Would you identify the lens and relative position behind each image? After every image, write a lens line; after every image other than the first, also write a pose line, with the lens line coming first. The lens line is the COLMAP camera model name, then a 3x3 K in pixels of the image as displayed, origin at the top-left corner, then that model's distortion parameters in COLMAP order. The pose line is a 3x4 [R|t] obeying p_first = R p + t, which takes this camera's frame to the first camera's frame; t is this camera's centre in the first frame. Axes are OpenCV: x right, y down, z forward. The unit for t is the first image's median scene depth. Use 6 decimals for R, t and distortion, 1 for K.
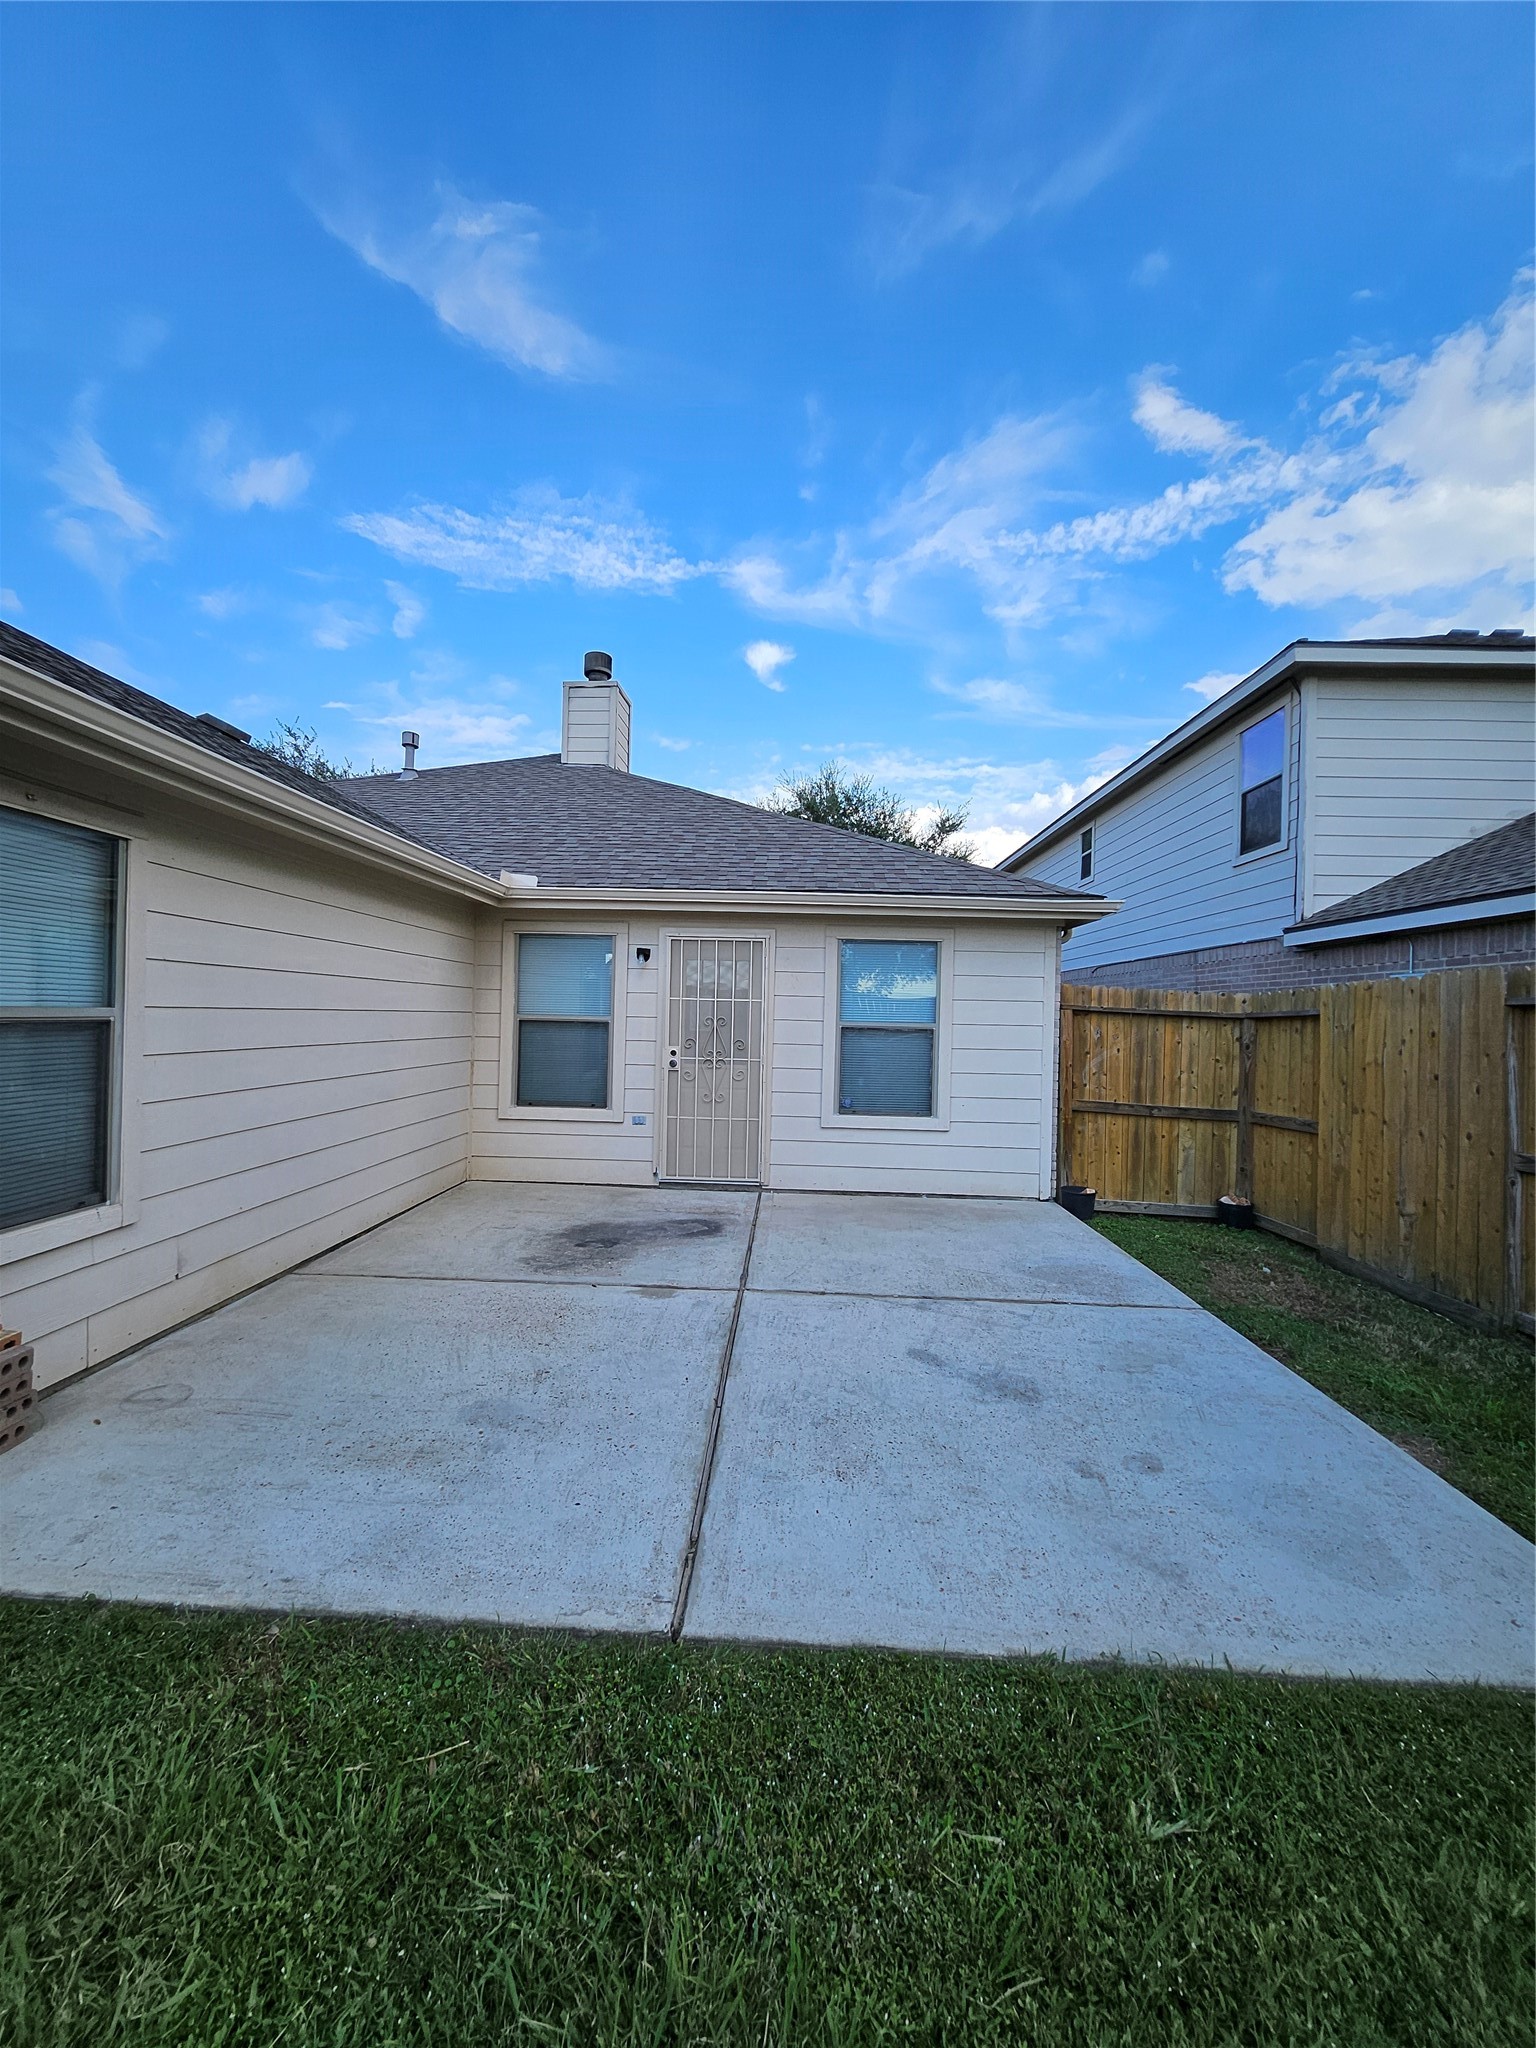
lens RADIAL K [[798.8, 0, 765.2], [0, 798.8, 1012.0], [0, 0, 1]] dist [0.001412, -0.002993]
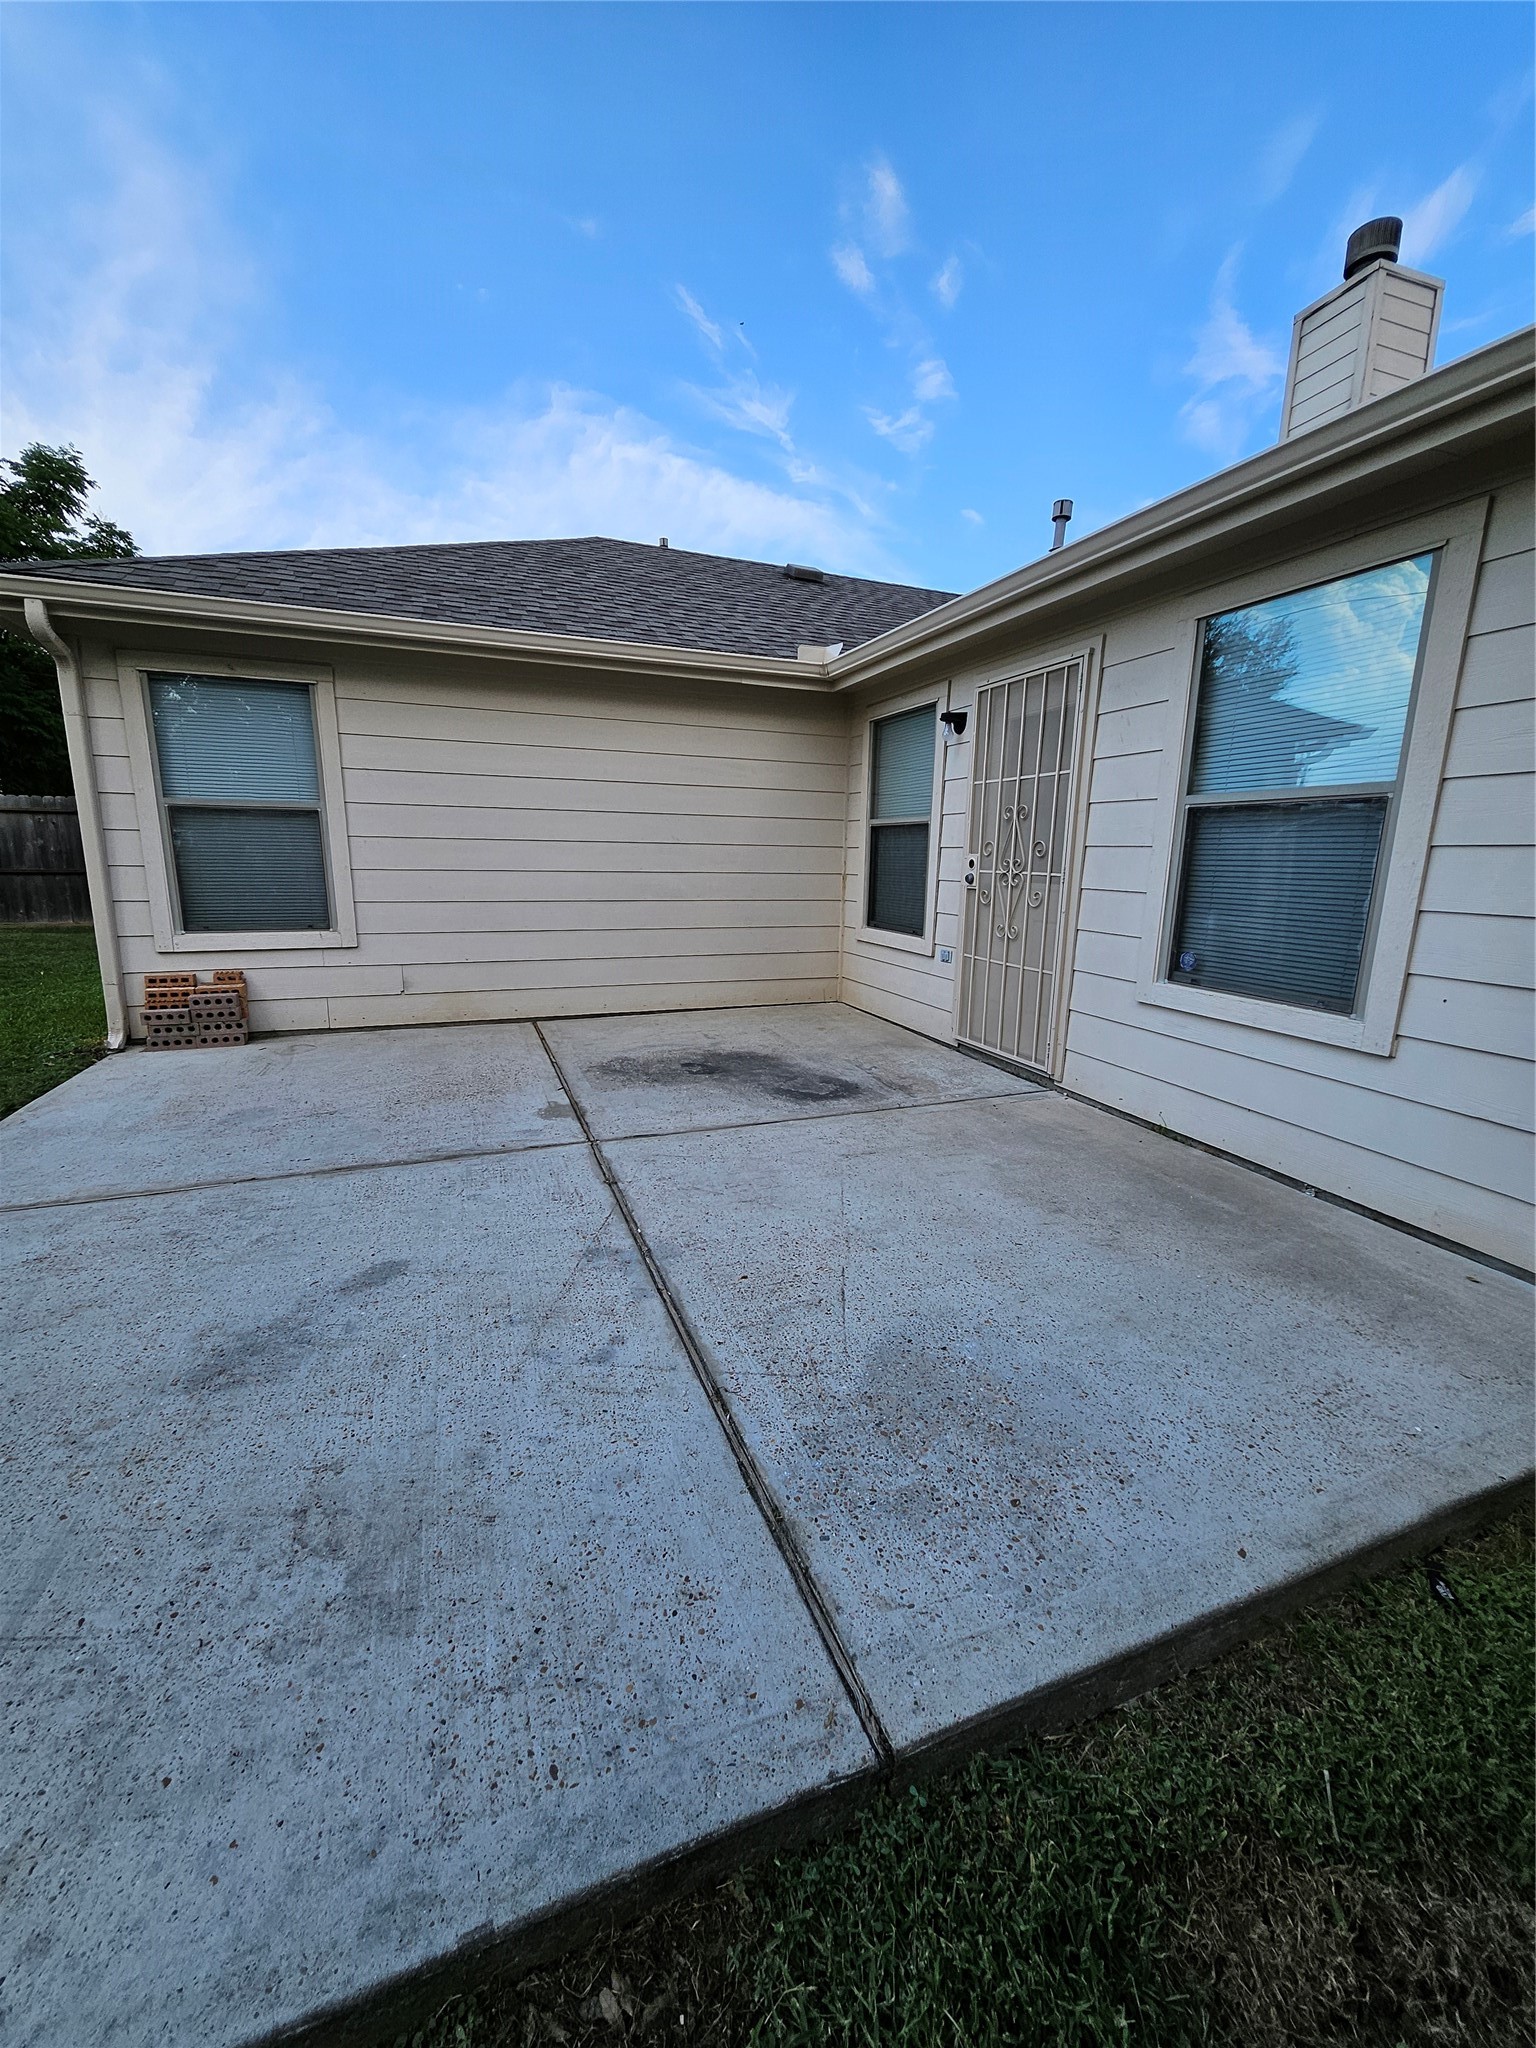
lens RADIAL K [[798.8, 0, 765.2], [0, 798.8, 1012.0], [0, 0, 1]] dist [0.001412, -0.002993]
pose [[0.392933, 0.162867, -0.905029, 0.730442], [-0.003293, 0.984434, 0.175726, 0.089360], [0.919561, -0.066069, 0.387353, 0.879543]]
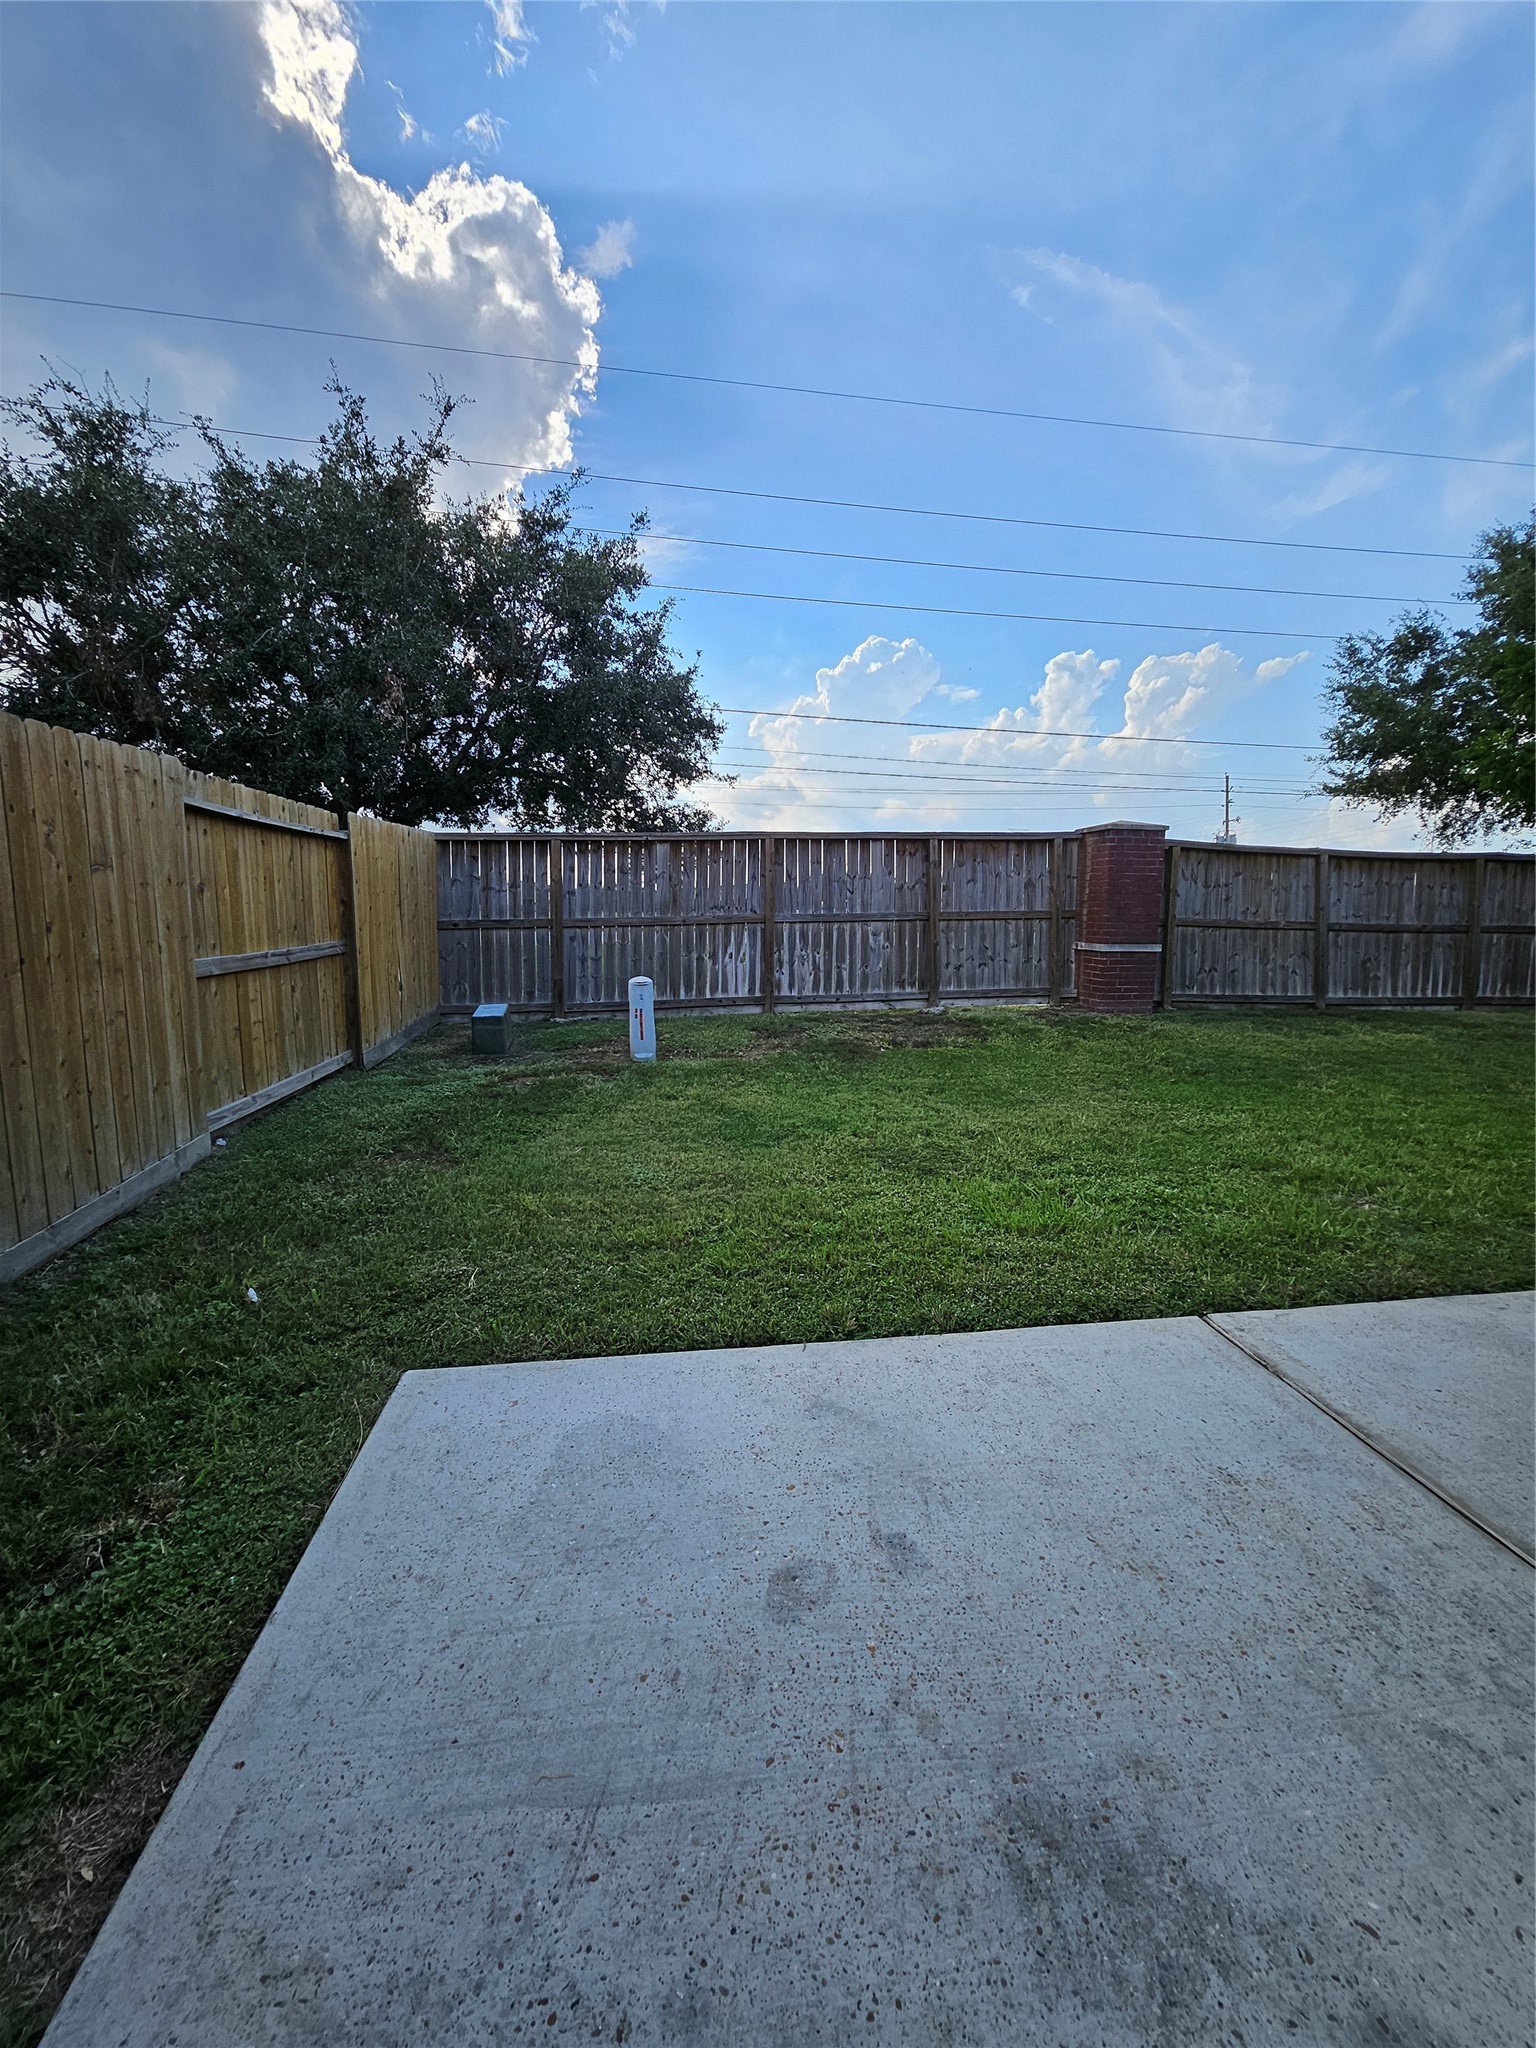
lens RADIAL K [[798.8, 0, 765.2], [0, 798.8, 1012.0], [0, 0, 1]] dist [0.001412, -0.002993]
pose [[-0.984050, -0.009016, -0.177661, 0.389468], [-0.031444, 0.991804, 0.123836, 0.057802], [0.175089, 0.127447, -0.976269, 0.968263]]
